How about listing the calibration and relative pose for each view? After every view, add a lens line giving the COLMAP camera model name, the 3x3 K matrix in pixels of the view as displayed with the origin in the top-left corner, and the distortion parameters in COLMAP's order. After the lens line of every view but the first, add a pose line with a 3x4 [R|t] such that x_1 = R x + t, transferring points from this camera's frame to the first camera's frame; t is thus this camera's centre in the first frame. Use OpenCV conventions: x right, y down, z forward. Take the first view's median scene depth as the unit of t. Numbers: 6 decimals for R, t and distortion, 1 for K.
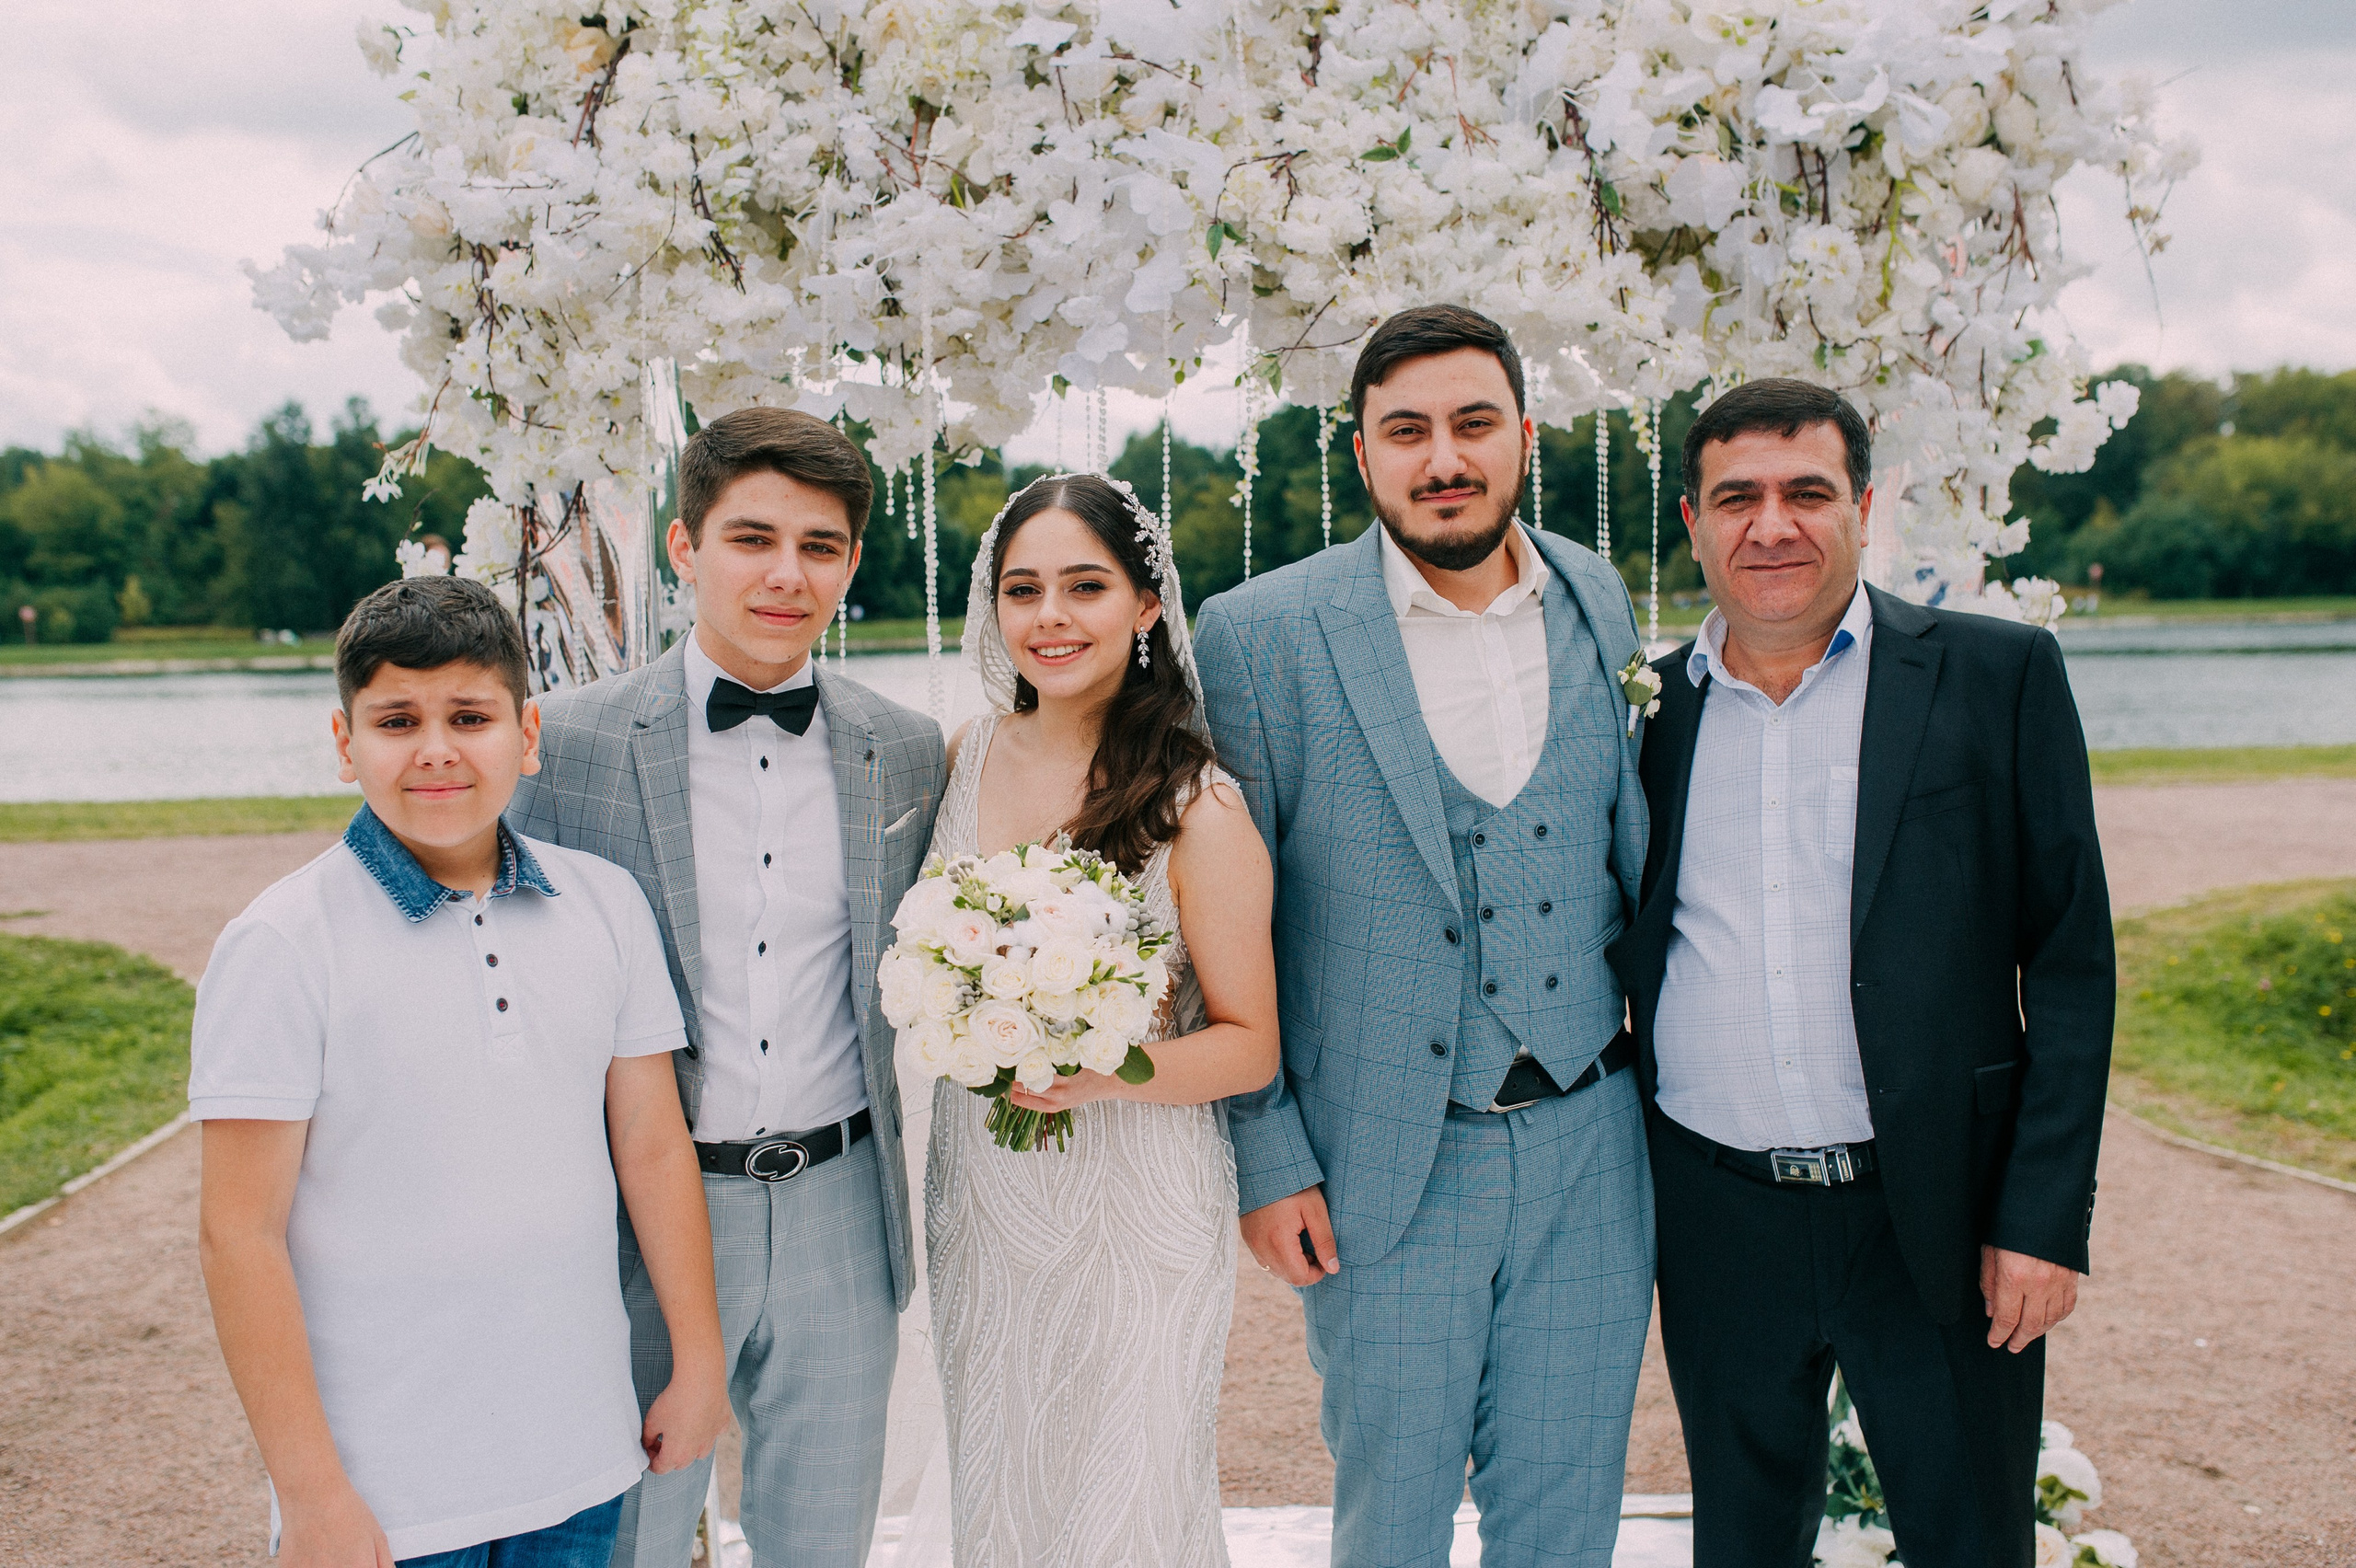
lens RADIAL K [[2257.2, 0, 1178.0], [0, 2257.2, 784.0], [0, 0, 1]] dist [-0.063123, 0.095077]
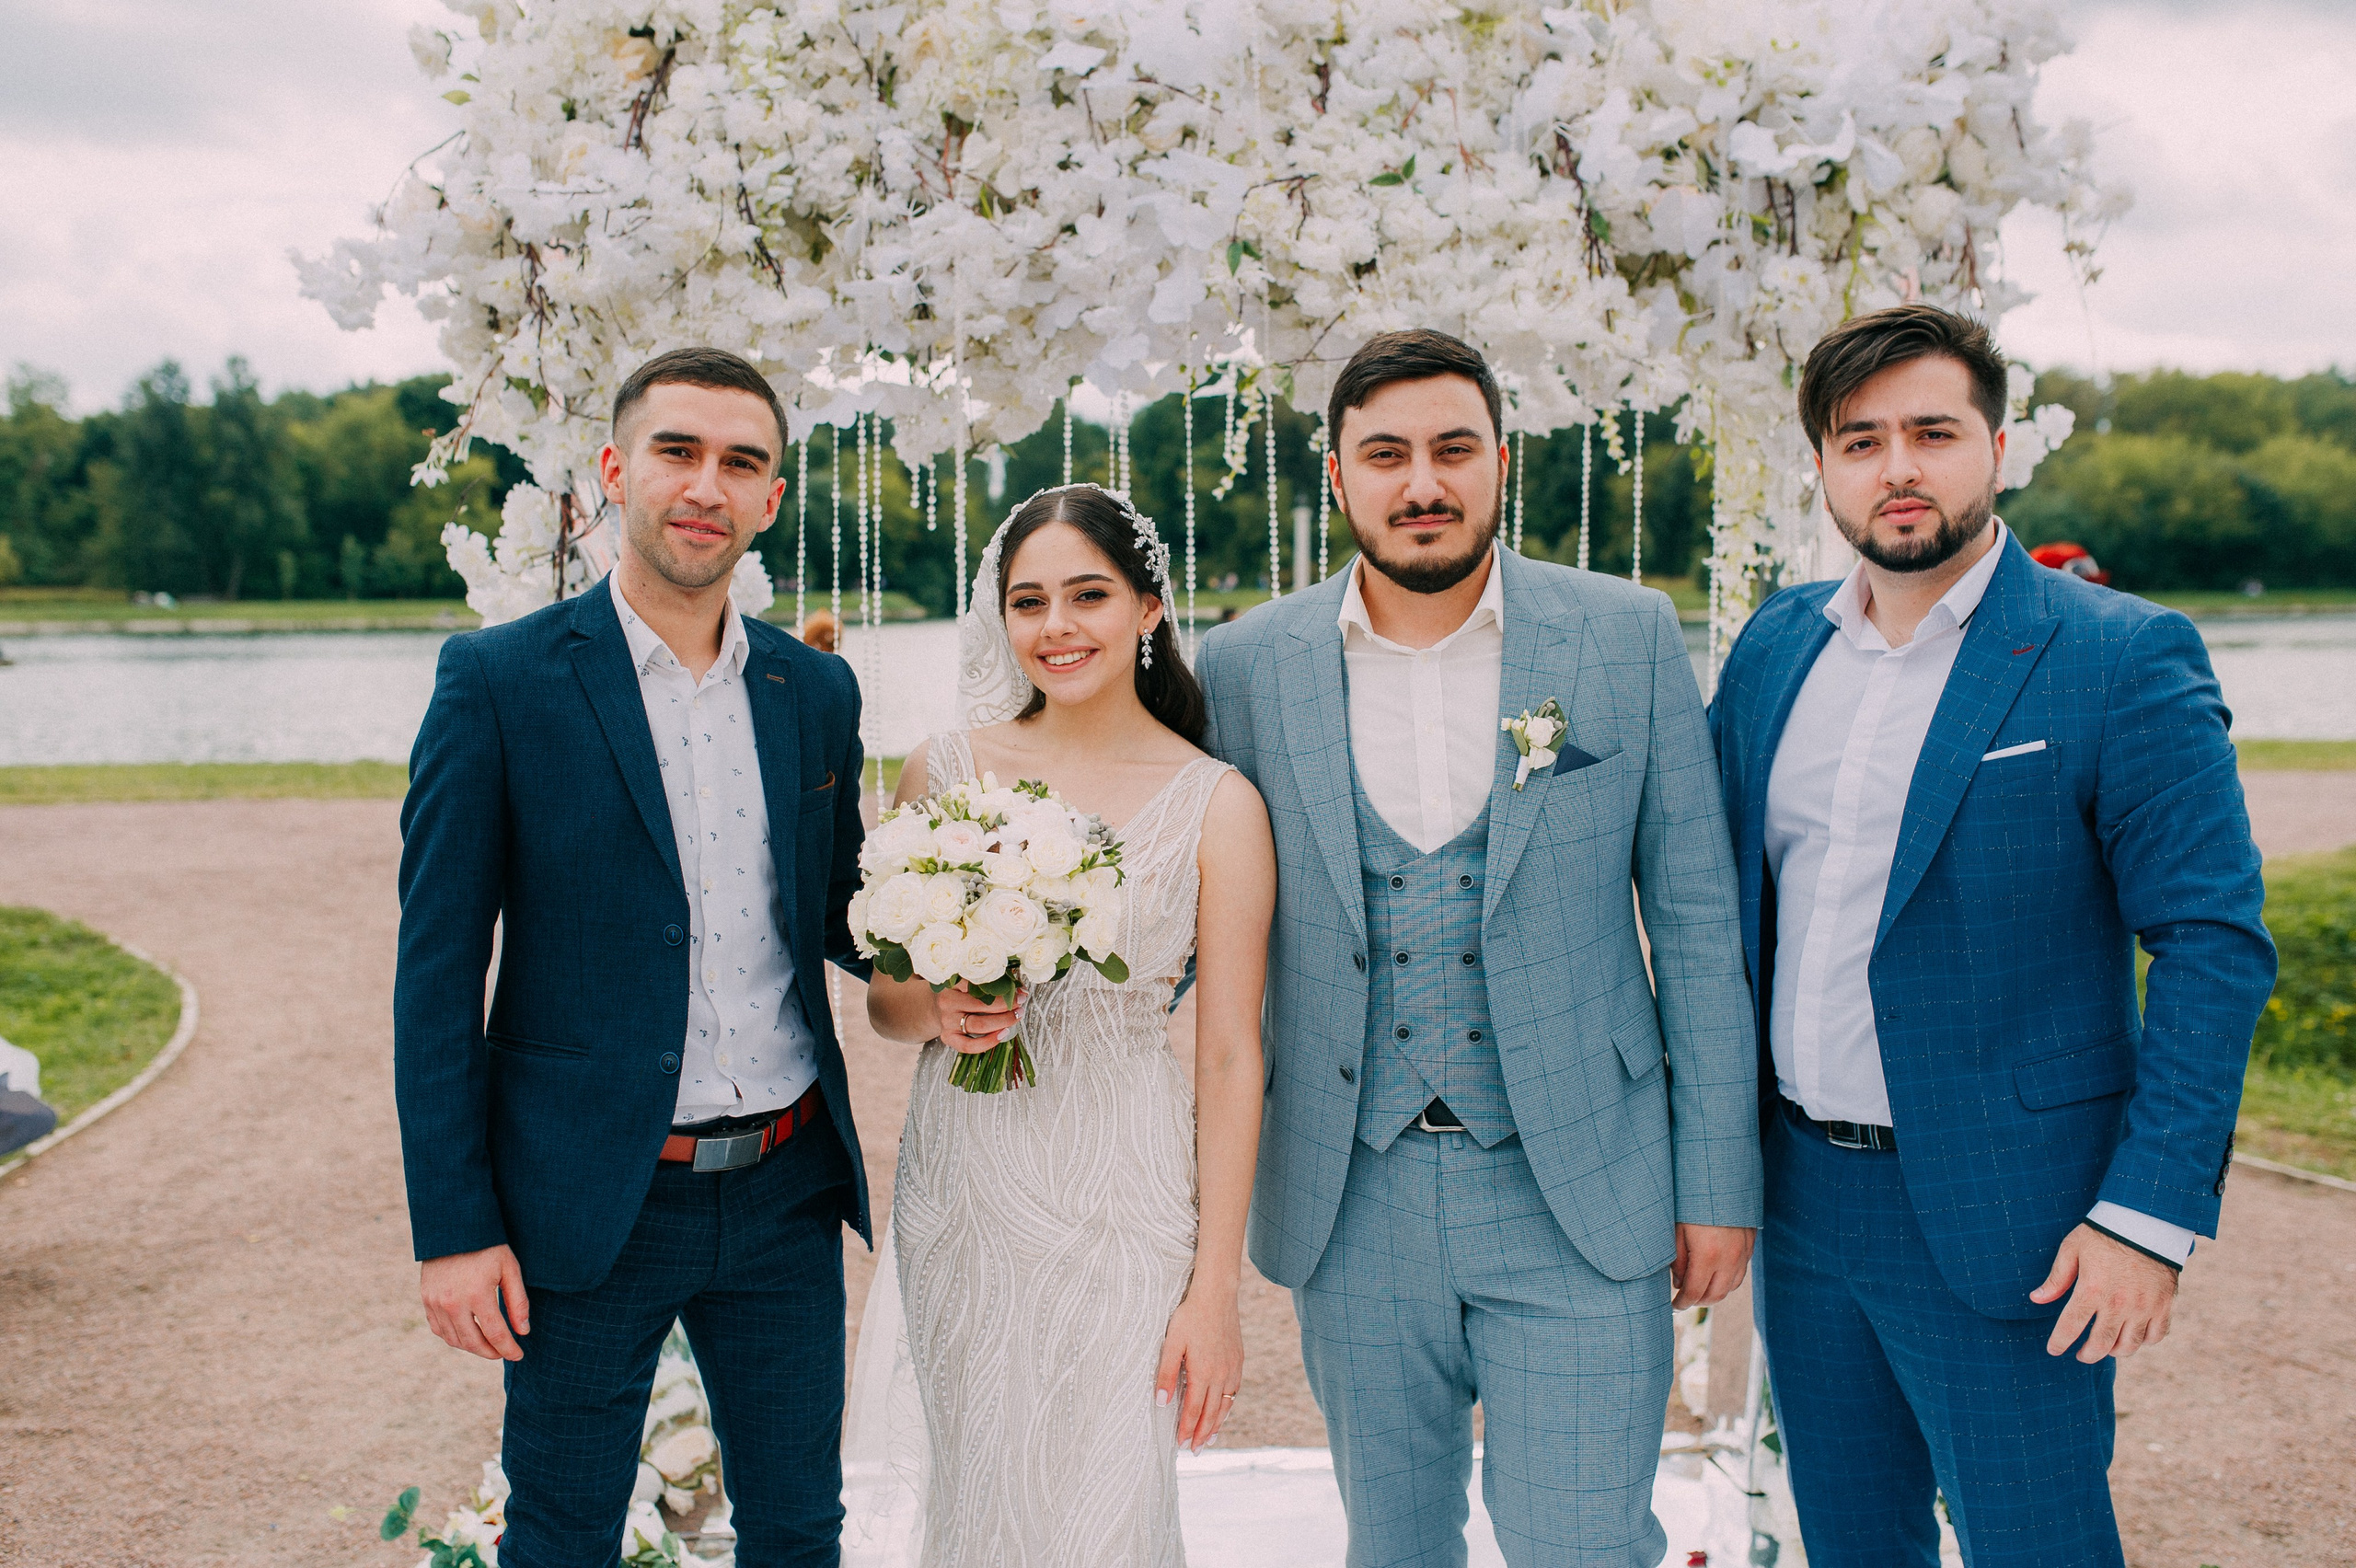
lens RADIAL K [[2257.2, 0, 1178.0], [0, 2257.2, 784.0], [0, 0, 1]] dist [-0.063123, 0.095077]
pose [[0.998727, 0.012233, 0.048937, -0.056384], [-0.012711, 0.999874, 0.009470, -0.001370], [-0.048815, -0.010080, 0.998757, -0.064455]]
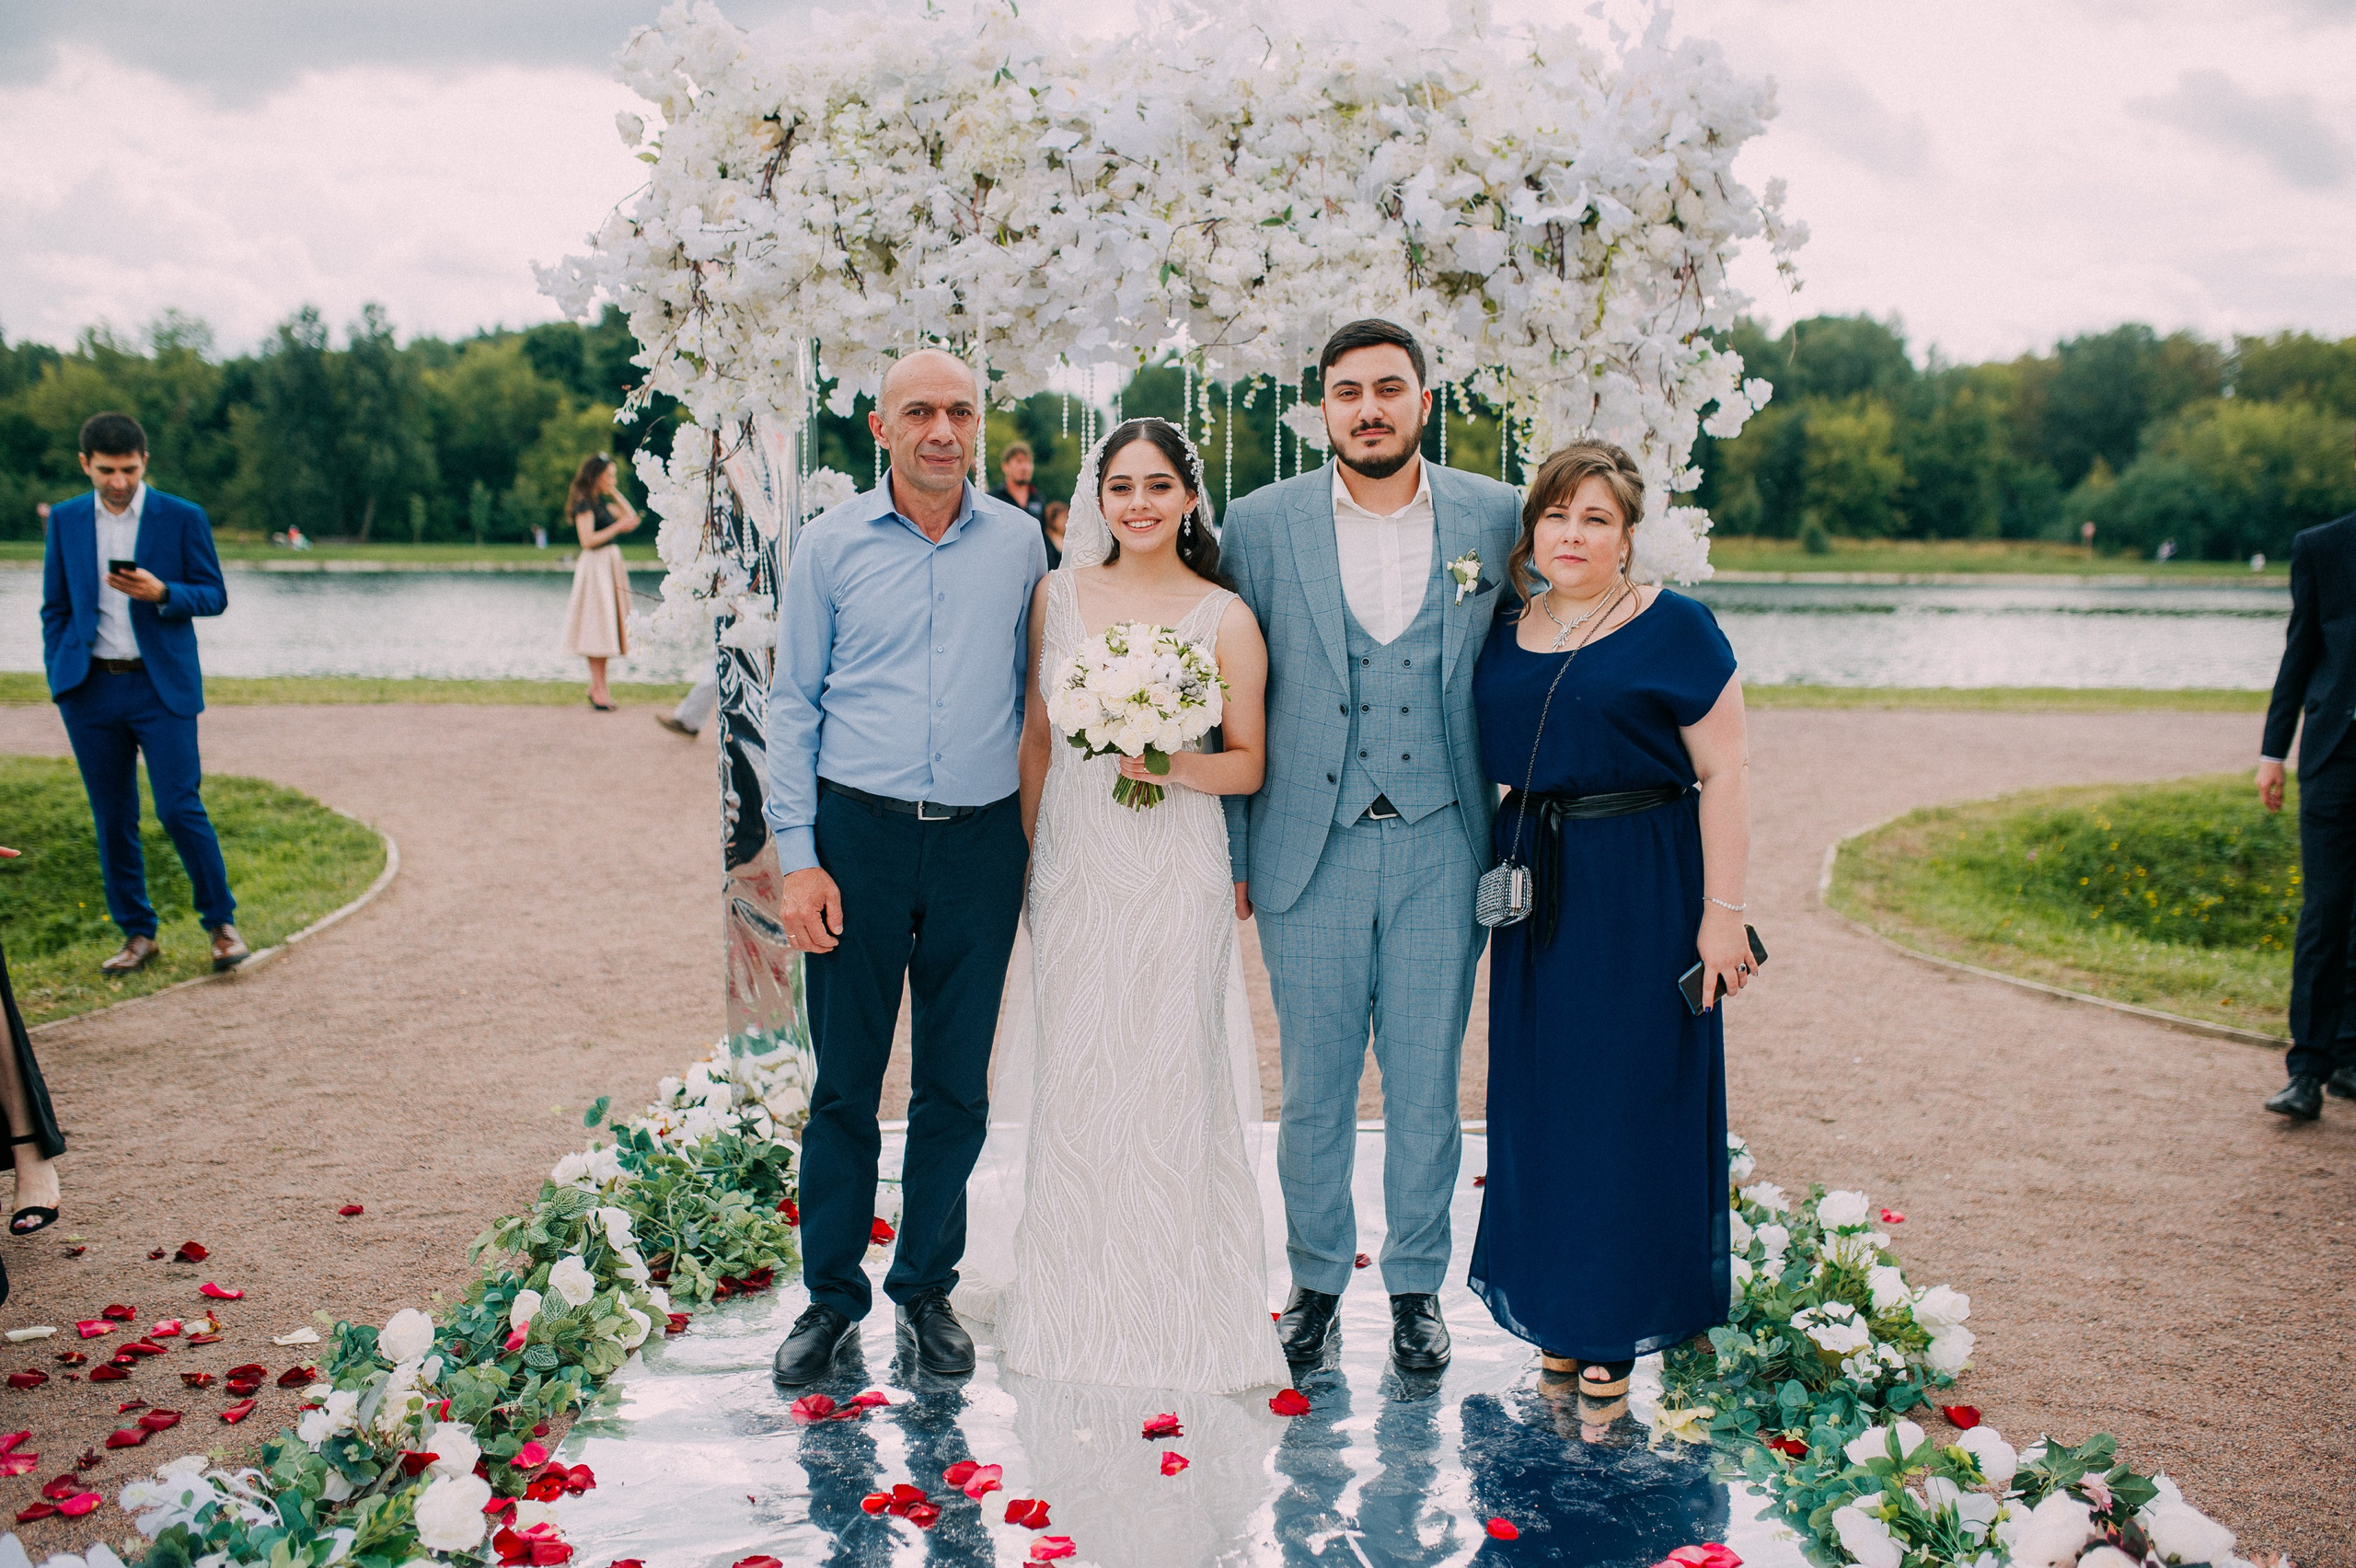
lens RADIAL K [[2249.8, 0, 1178.0], [0, 2249.8, 784.0], [0, 0, 1]] dist [-0.070652, 0.119056]
pose [[0.999542, 0.030237, 0.001029, 0.033375], [-0.030255, 0.999068, 0.030794, 0.064708], [-0.000097, -0.030811, 0.999525, -0.563265]]
